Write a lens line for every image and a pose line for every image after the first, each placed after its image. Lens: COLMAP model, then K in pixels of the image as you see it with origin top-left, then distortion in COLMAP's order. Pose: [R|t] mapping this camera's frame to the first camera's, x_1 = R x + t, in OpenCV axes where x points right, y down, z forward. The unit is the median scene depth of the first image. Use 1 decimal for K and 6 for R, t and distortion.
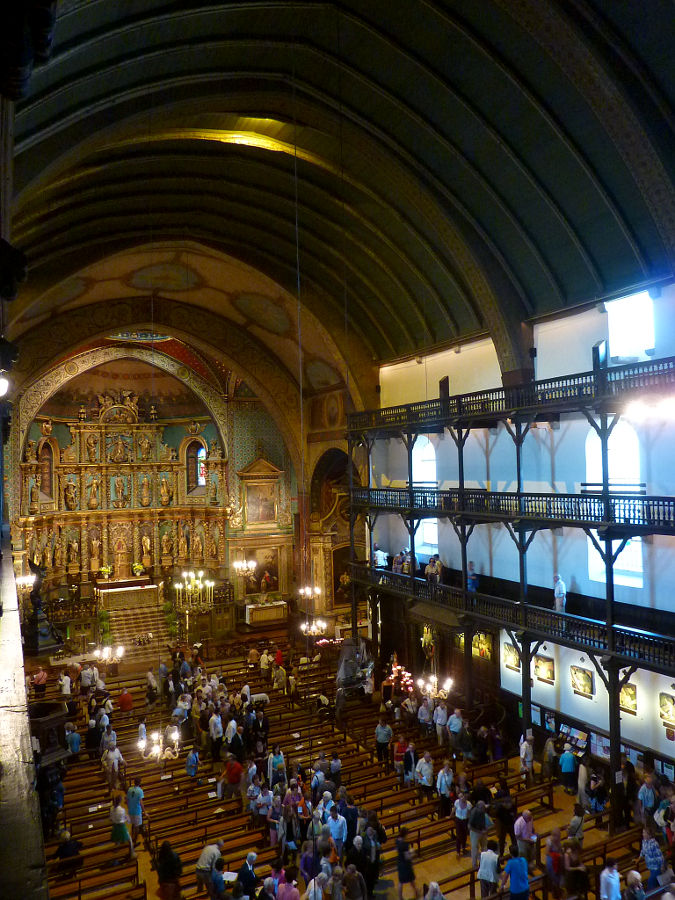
lens RADIAL K [[671.1, 0, 340.1], [0, 671.1, 453.3], [0, 0, 1]] dist [-0.010264, -0.024020]
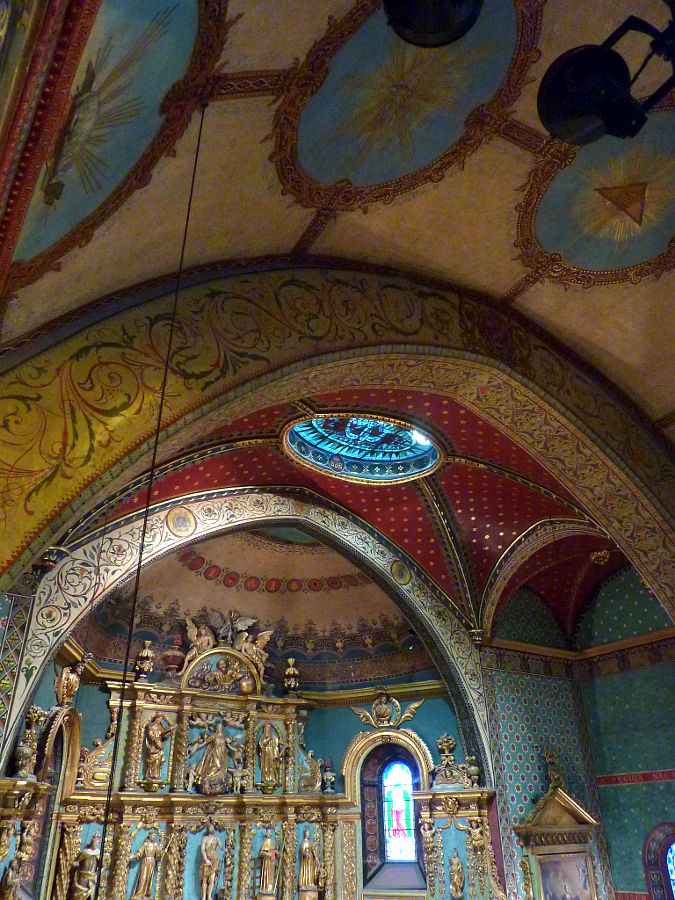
lens RADIAL K [[669.2, 0, 337.5], [0, 669.2, 450.0], [0, 0, 1]] dist [-0.040716, 0.003847]
pose [[0.990599, 0.077785, 0.112529, -0.326716], [-0.014769, 0.878605, -0.477321, 0.021081], [-0.135997, 0.471172, 0.871494, 0.569931]]
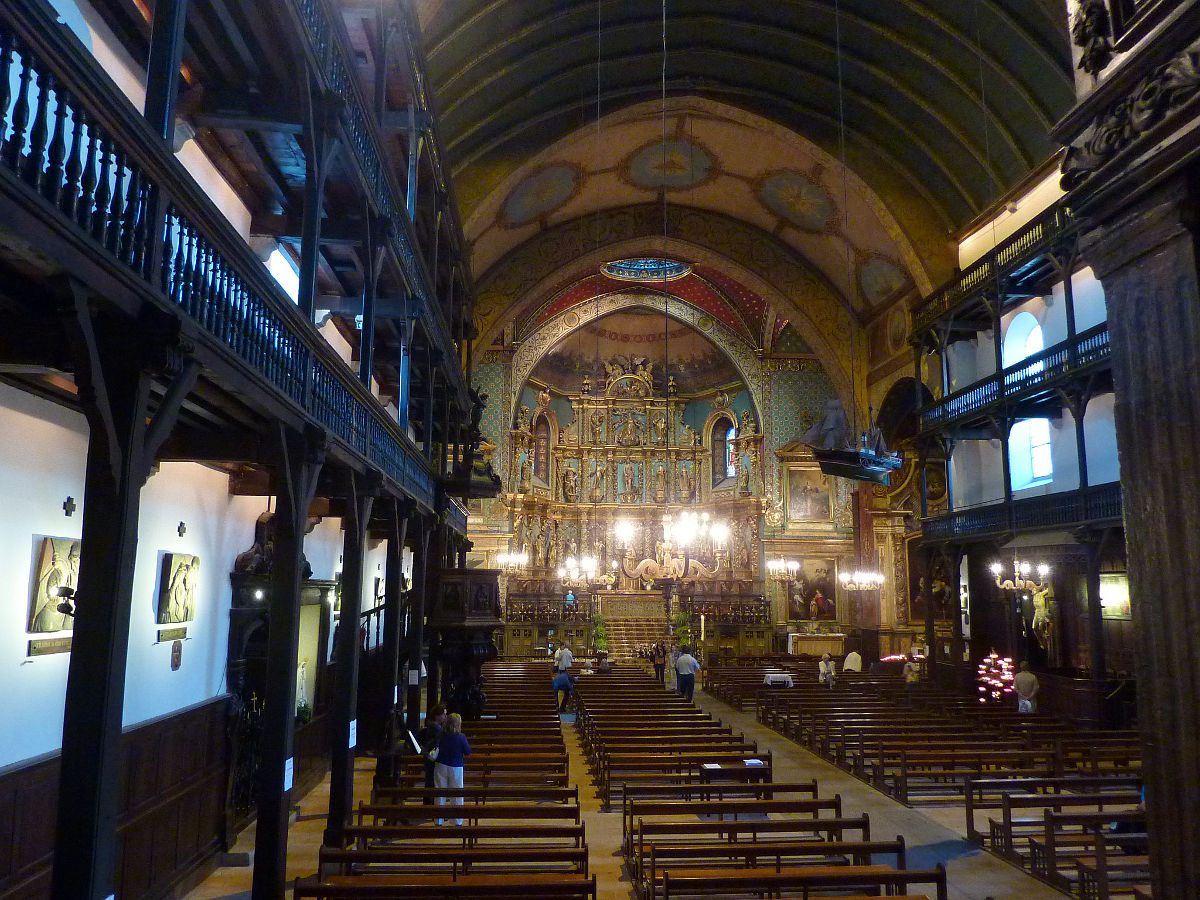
lens RADIAL K [[894.9, 0, 606.1], [0, 894.9, 451.1], [0, 0, 1]] dist [-0.010264, -0.024020]
pose [[0.925097, -0.027363, -0.378743, 0.047700], [-0.021011, 0.992184, -0.123005, 0.155118], [0.379148, 0.121749, 0.917291, 0.021591]]
